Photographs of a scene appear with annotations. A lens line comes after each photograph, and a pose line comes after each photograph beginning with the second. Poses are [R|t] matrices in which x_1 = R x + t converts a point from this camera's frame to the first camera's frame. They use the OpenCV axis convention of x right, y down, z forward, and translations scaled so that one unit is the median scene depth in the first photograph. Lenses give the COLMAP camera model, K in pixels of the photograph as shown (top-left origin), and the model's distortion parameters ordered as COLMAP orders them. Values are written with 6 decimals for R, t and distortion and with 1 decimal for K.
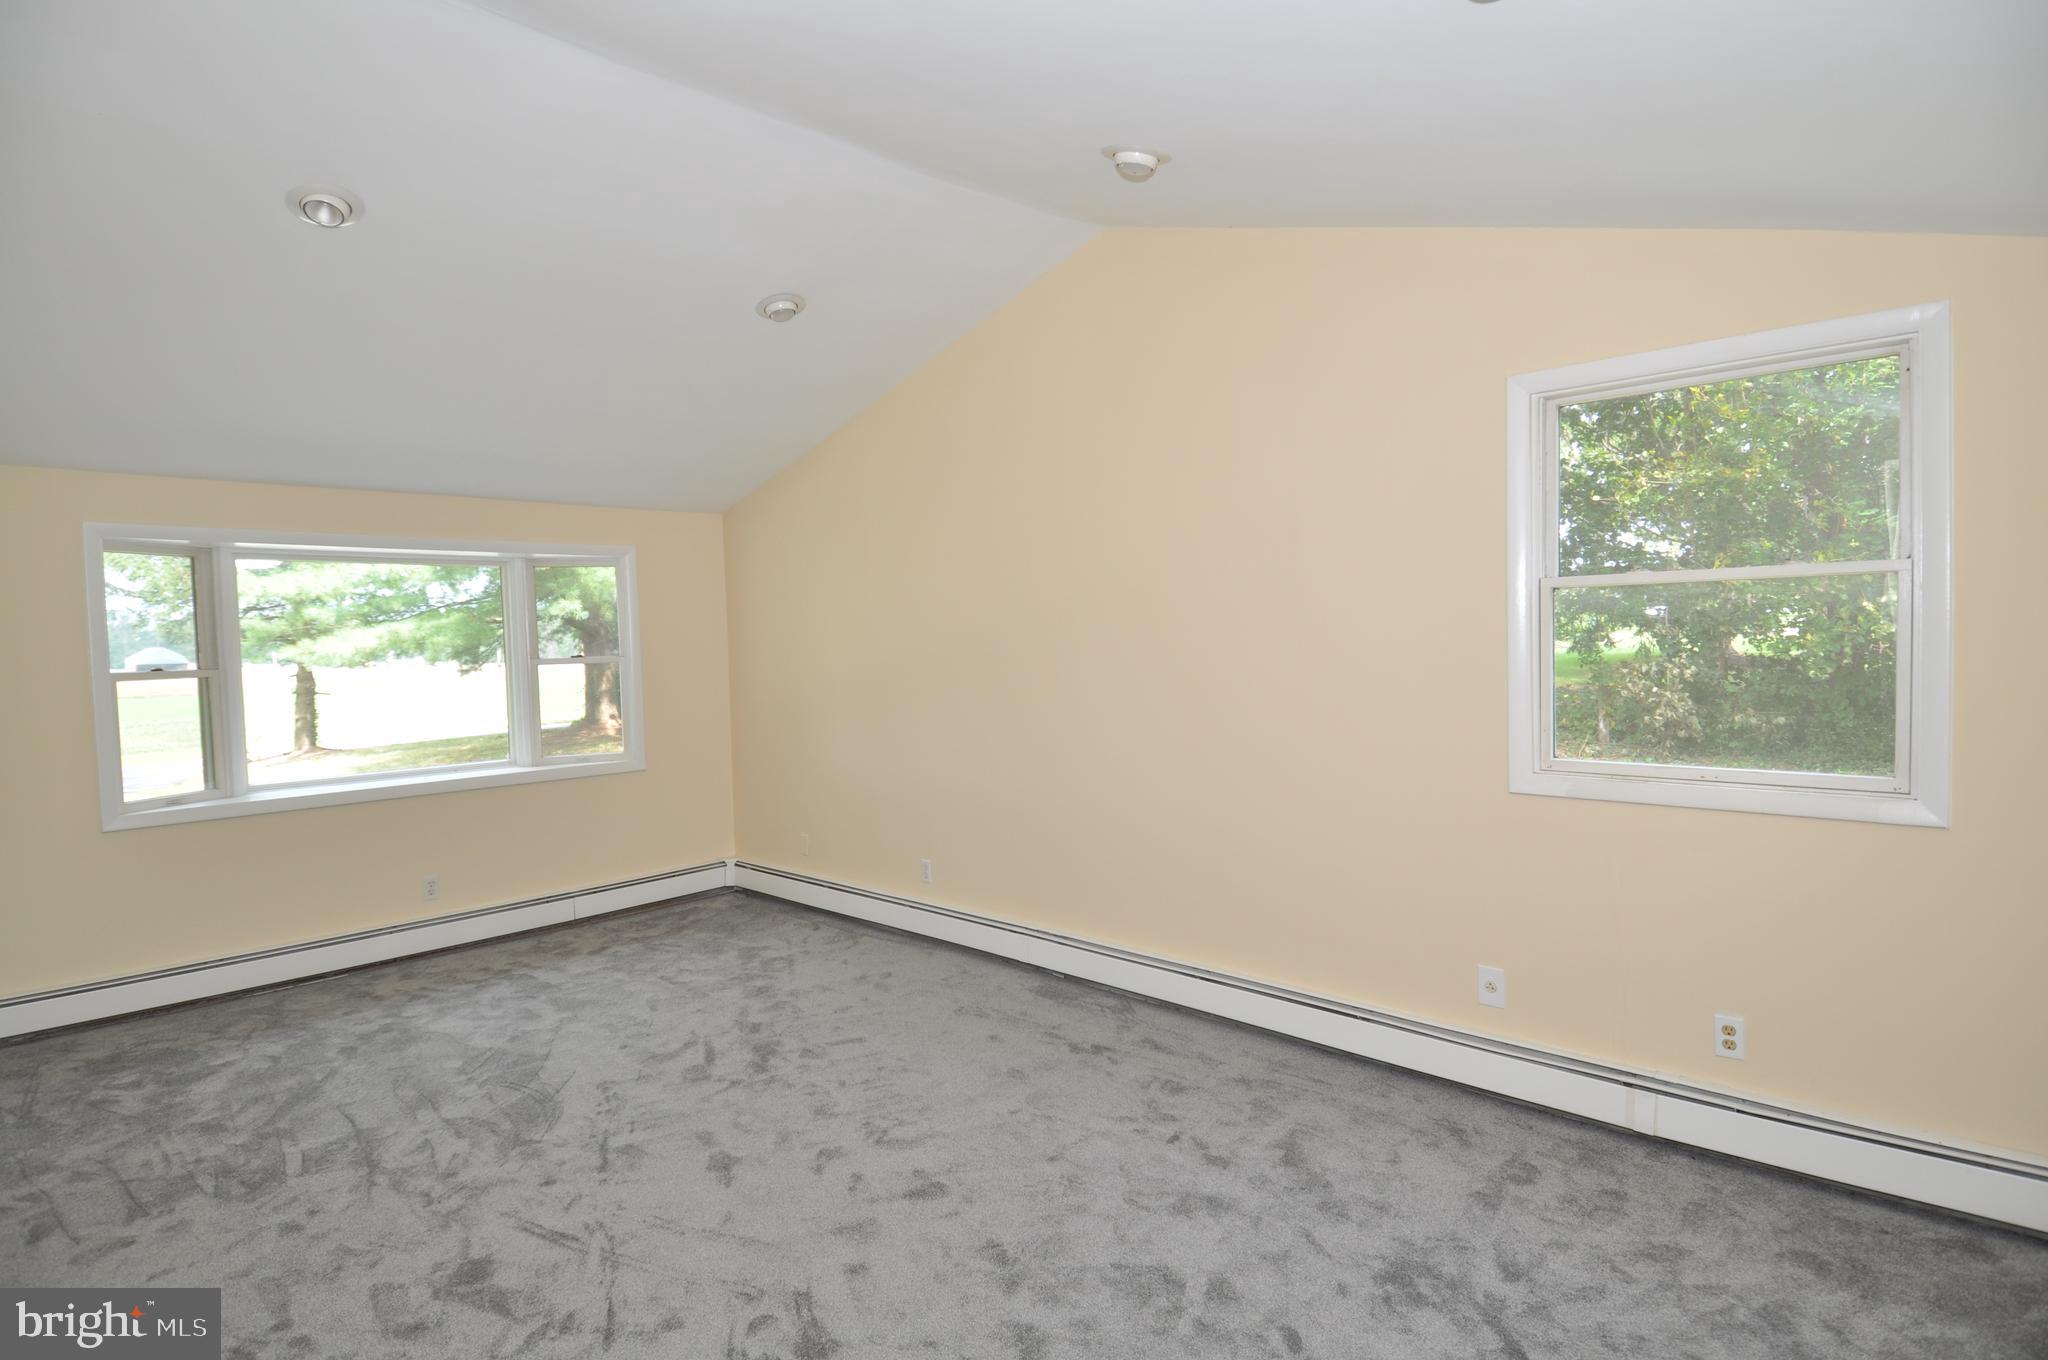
lens RADIAL K [[1058.2, 0, 1025.4], [0, 1058.2, 686.5], [0, 0, 1]] dist [0.065423, -0.069235]
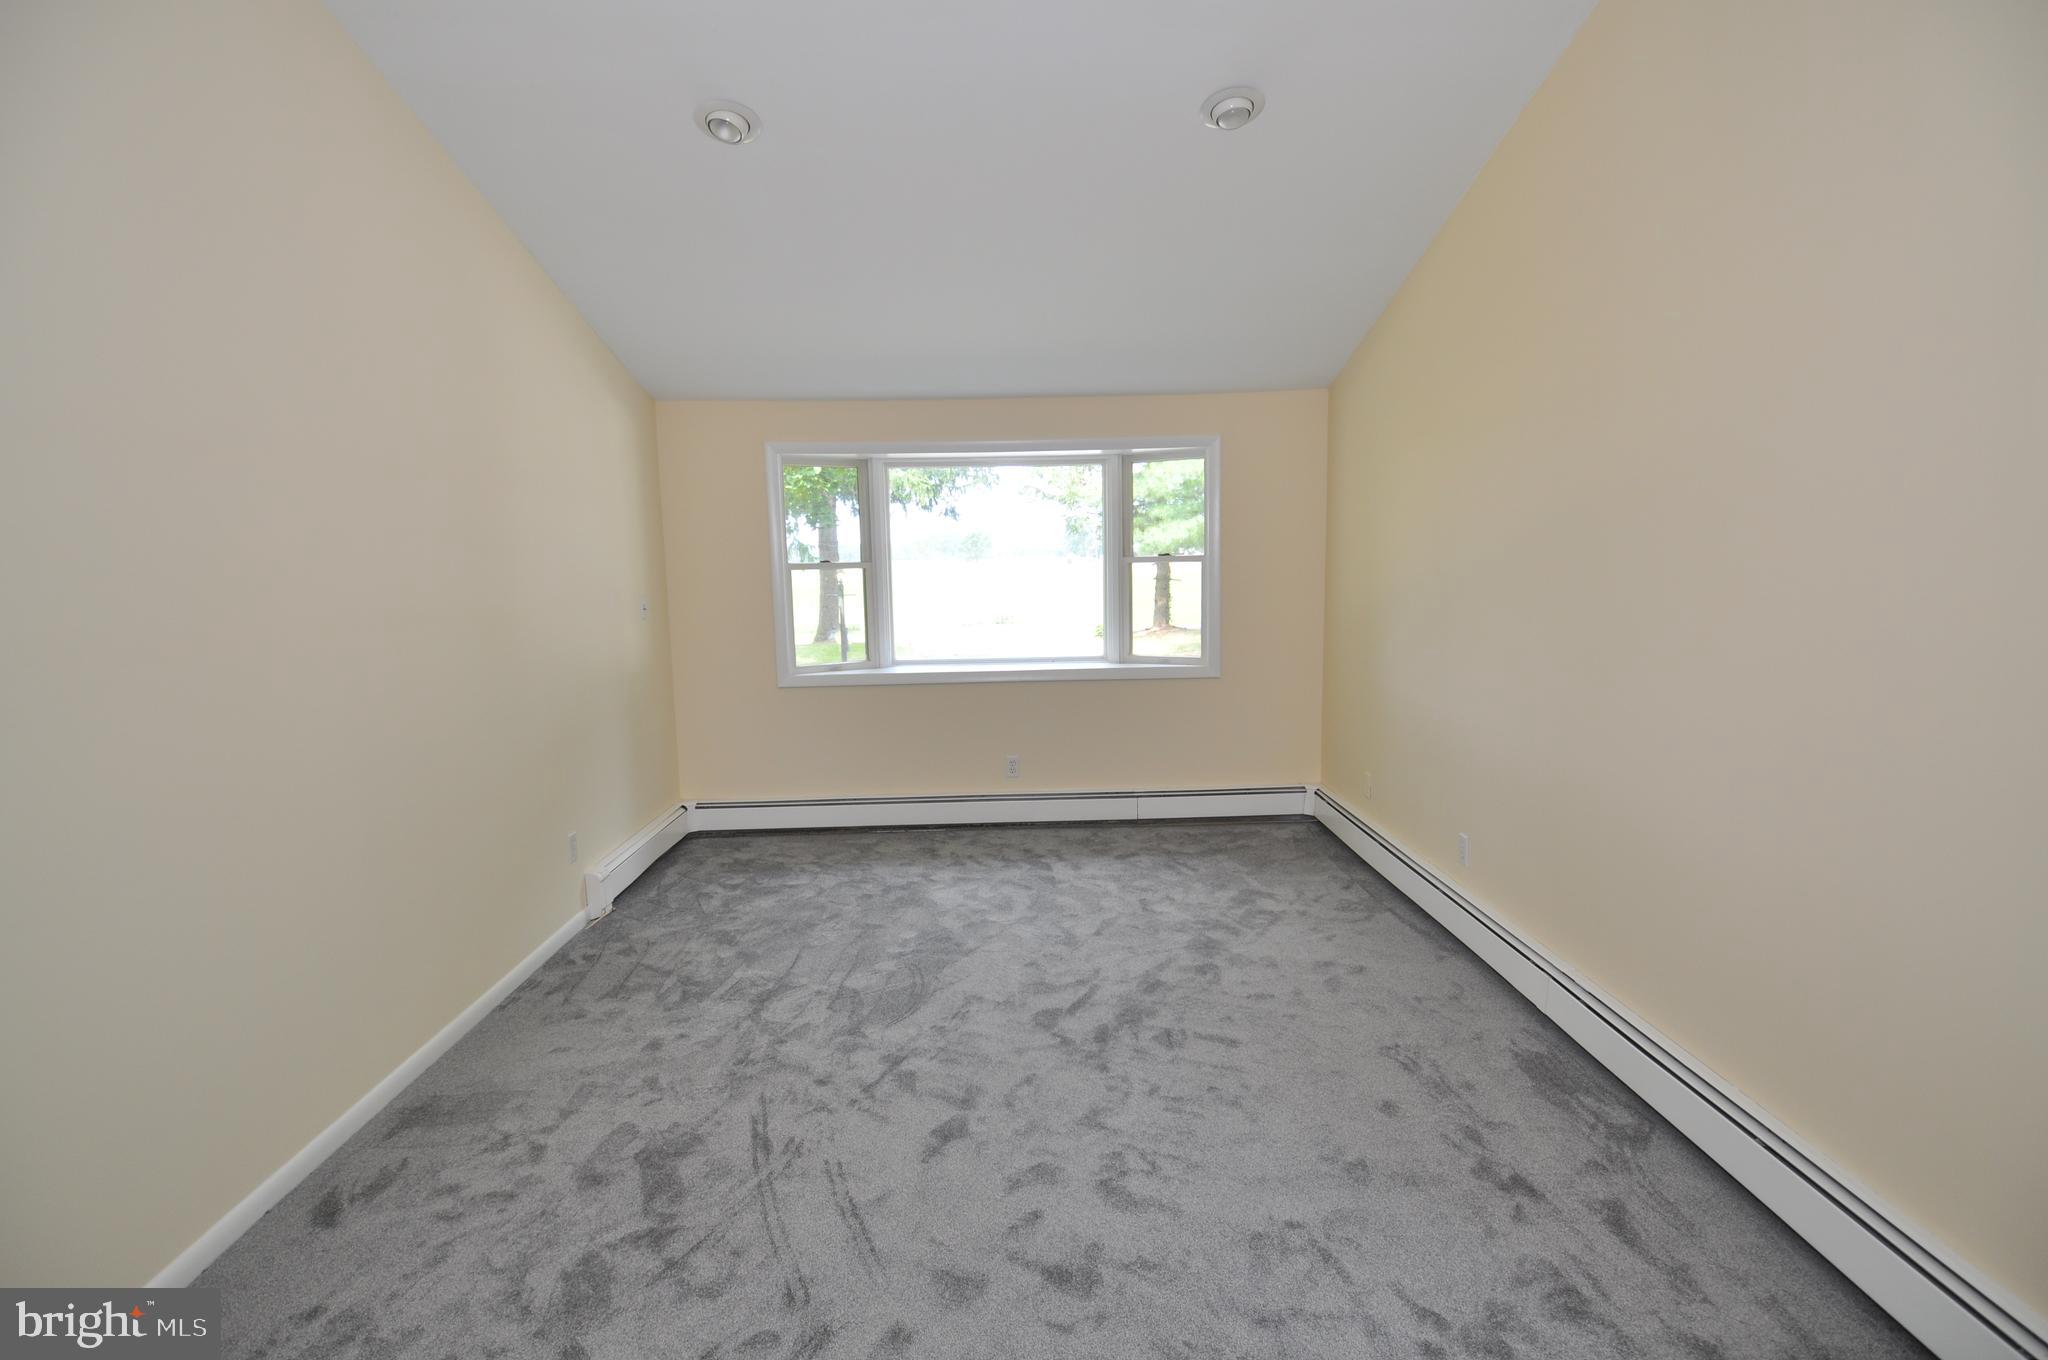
lens RADIAL K [[1058.2, 0, 1025.4], [0, 1058.2, 686.5], [0, 0, 1]] dist [0.065423, -0.069235]
pose [[0.709352, 0.103013, -0.697286, 0.249041], [-0.032849, 0.993019, 0.113286, -0.019866], [0.704089, -0.057455, 0.707784, 0.312511]]
